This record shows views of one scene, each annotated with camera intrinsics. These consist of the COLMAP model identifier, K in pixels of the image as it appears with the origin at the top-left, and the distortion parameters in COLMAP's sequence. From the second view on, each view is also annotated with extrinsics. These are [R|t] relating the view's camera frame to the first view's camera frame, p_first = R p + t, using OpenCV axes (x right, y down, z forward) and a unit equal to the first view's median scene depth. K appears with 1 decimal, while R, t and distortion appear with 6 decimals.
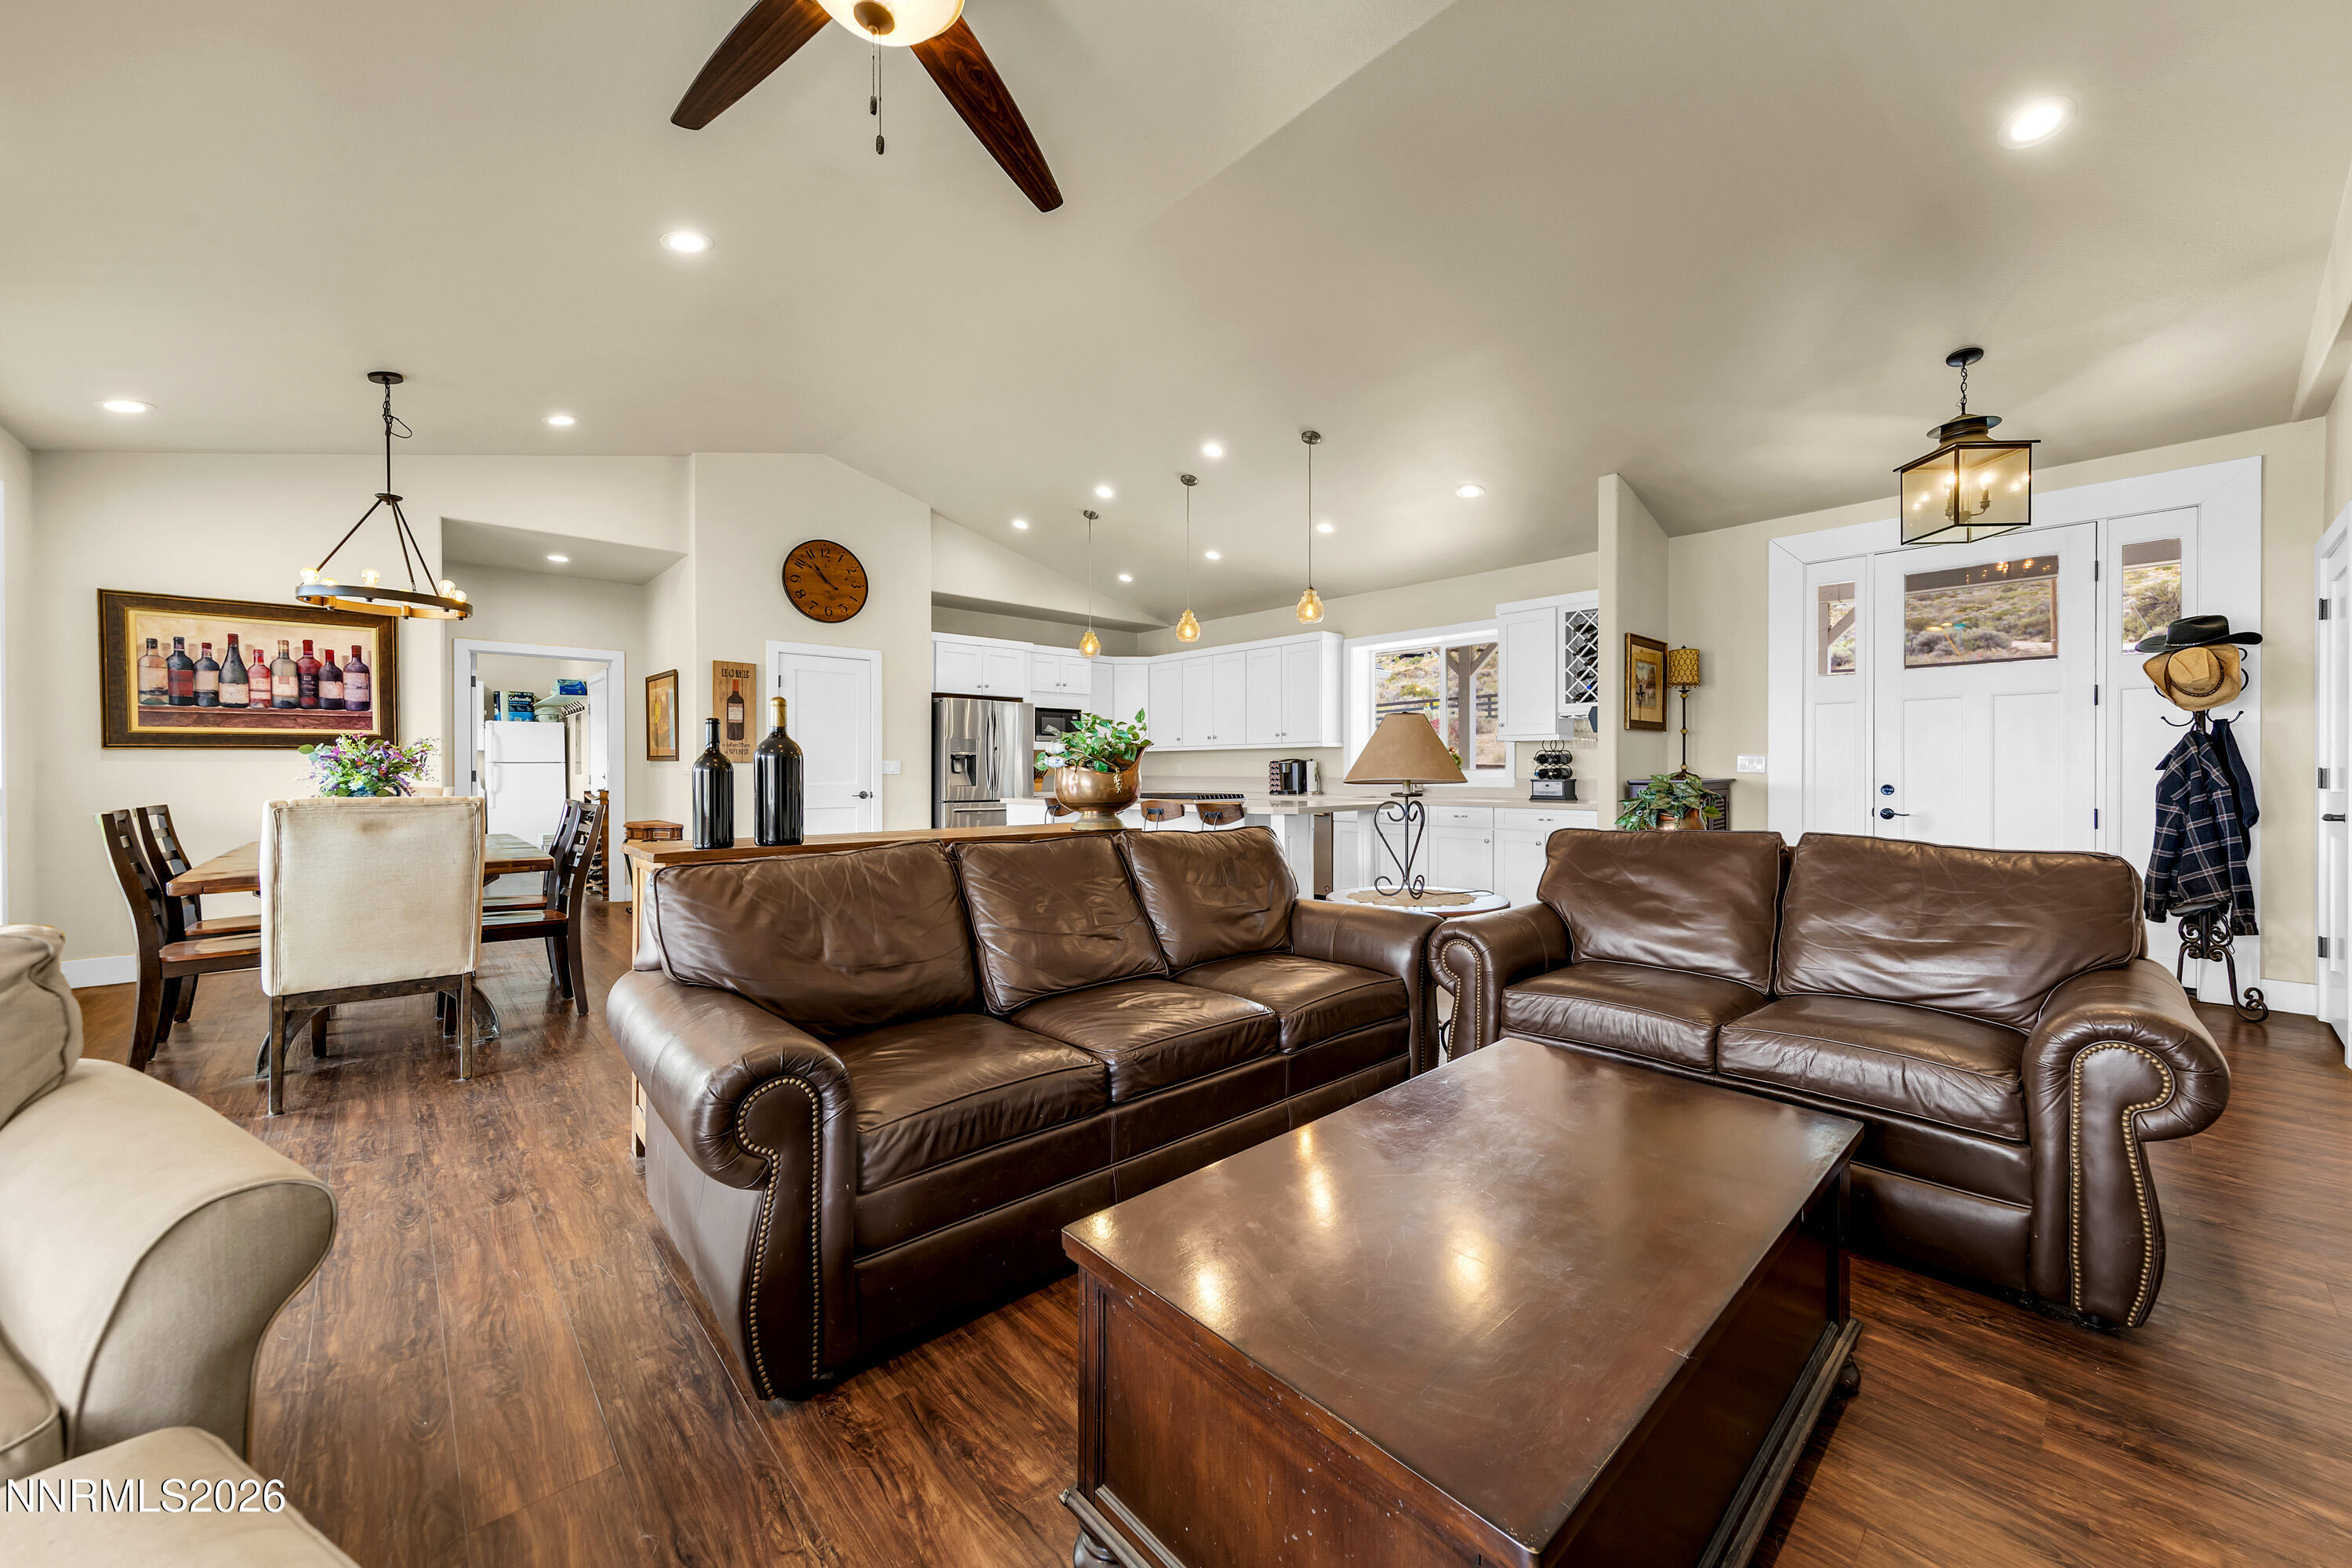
lens RADIAL K [[863.7, 0, 1181.5], [0, 863.7, 781.0], [0, 0, 1]] dist [0.000589, 0.000087]
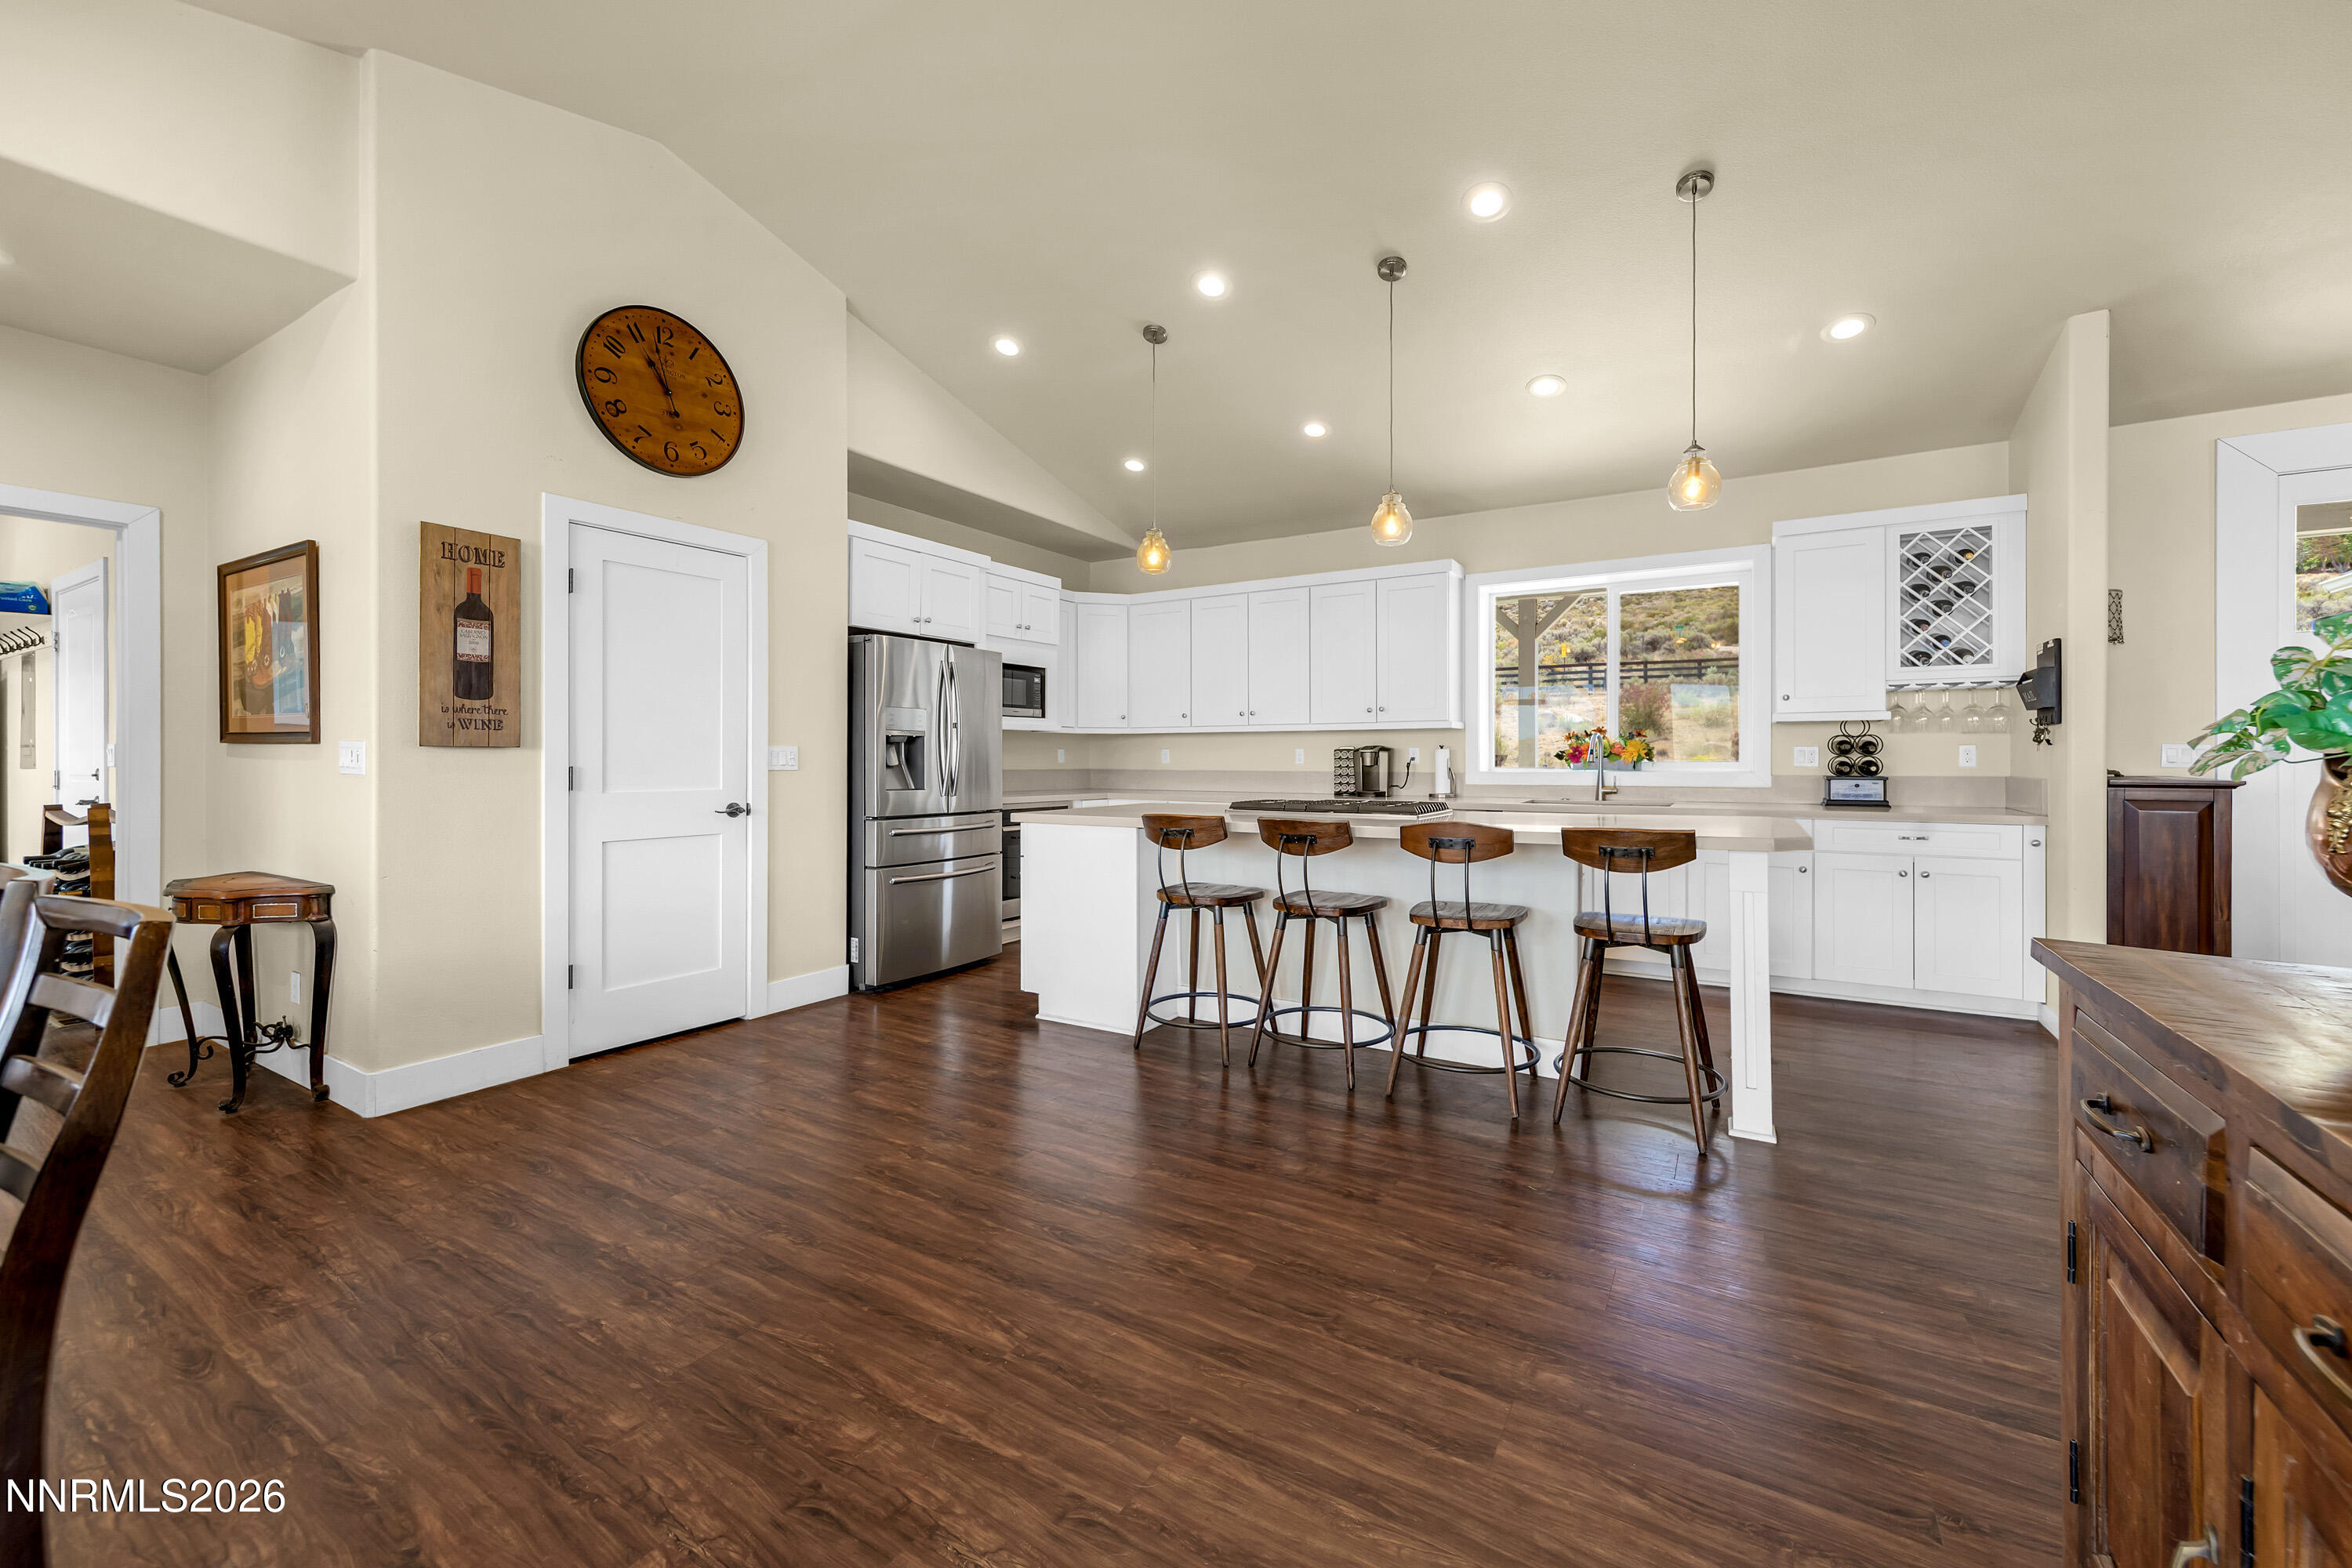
lens RADIAL K [[931.4, 0, 1179.9], [0, 931.4, 763.1], [0, 0, 1]] dist [0.000463, -0.000174]
pose [[0.960406, -0.000530, 0.278603, -0.260411], [0.002487, 0.999975, -0.006672, -0.007799], [-0.278592, 0.007101, 0.960383, 0.370794]]
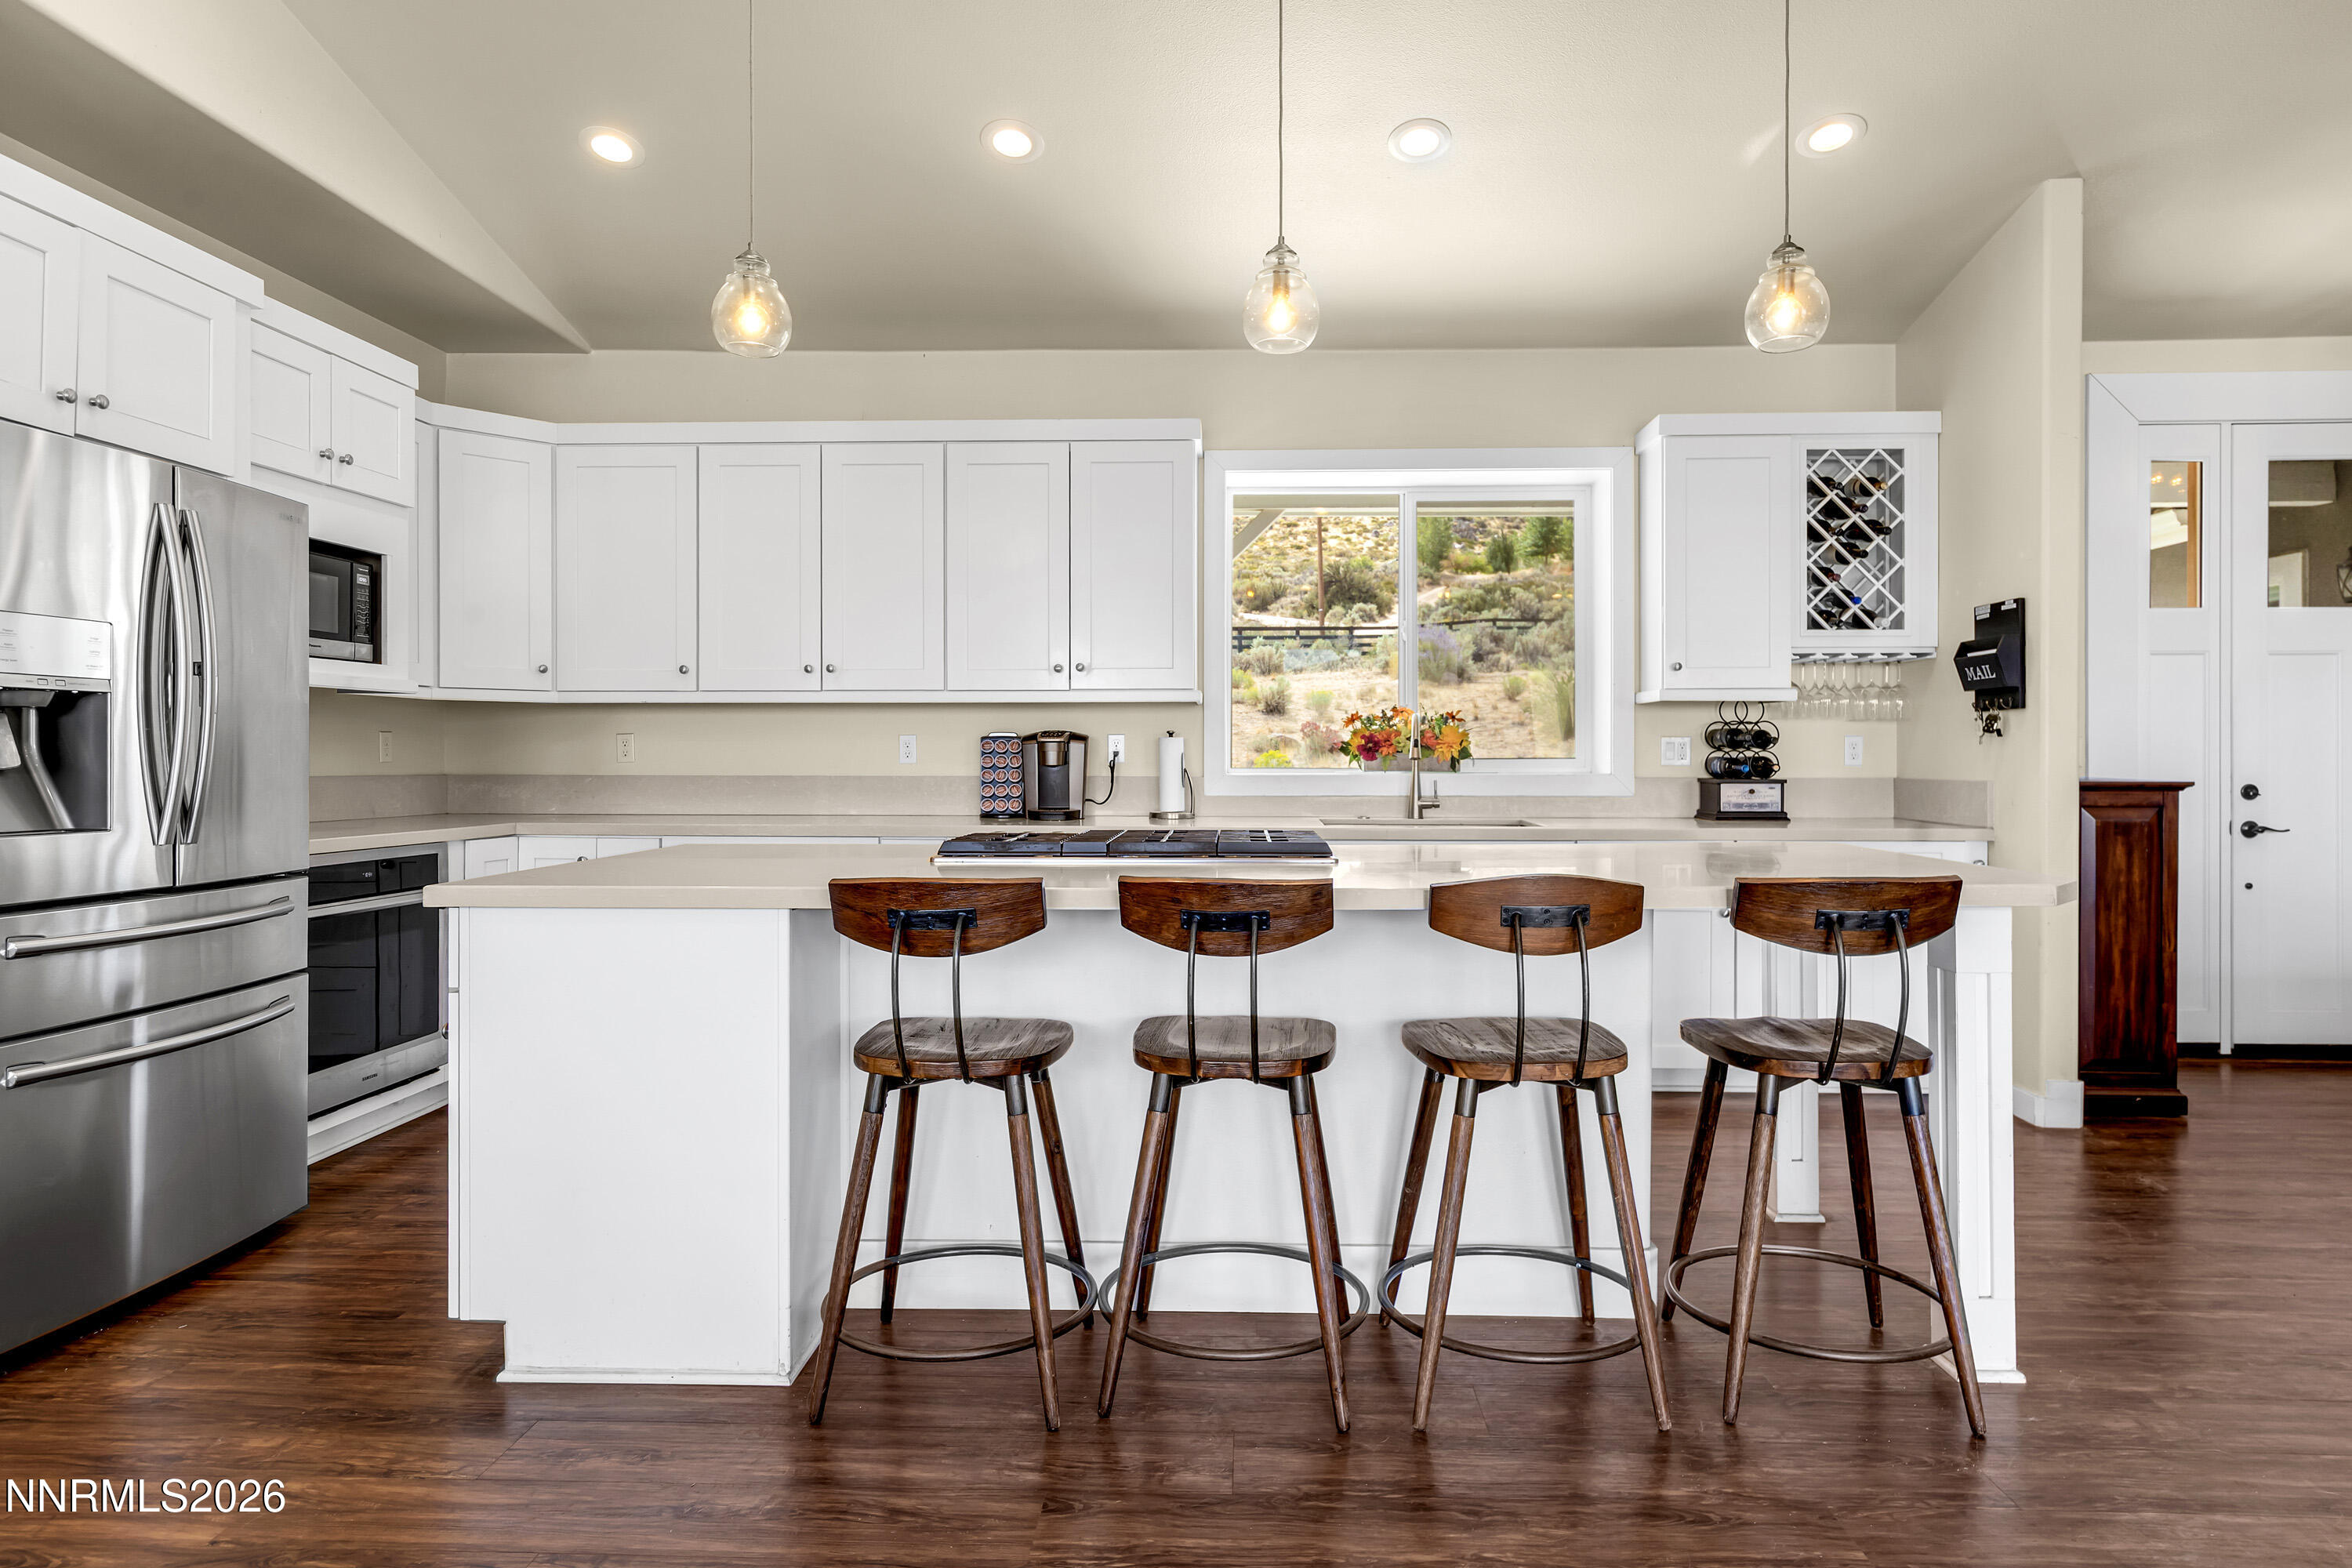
lens RADIAL K [[1348.2, 0, 1198.3], [0, 1348.2, 760.0], [0, 0, 1]] dist [0.001302, 0.000292]
pose [[0.700016, -0.000252, 0.714127, -0.305790], [0.006590, 0.999960, -0.006106, -0.008881], [-0.714097, 0.008981, 0.699989, 0.582379]]
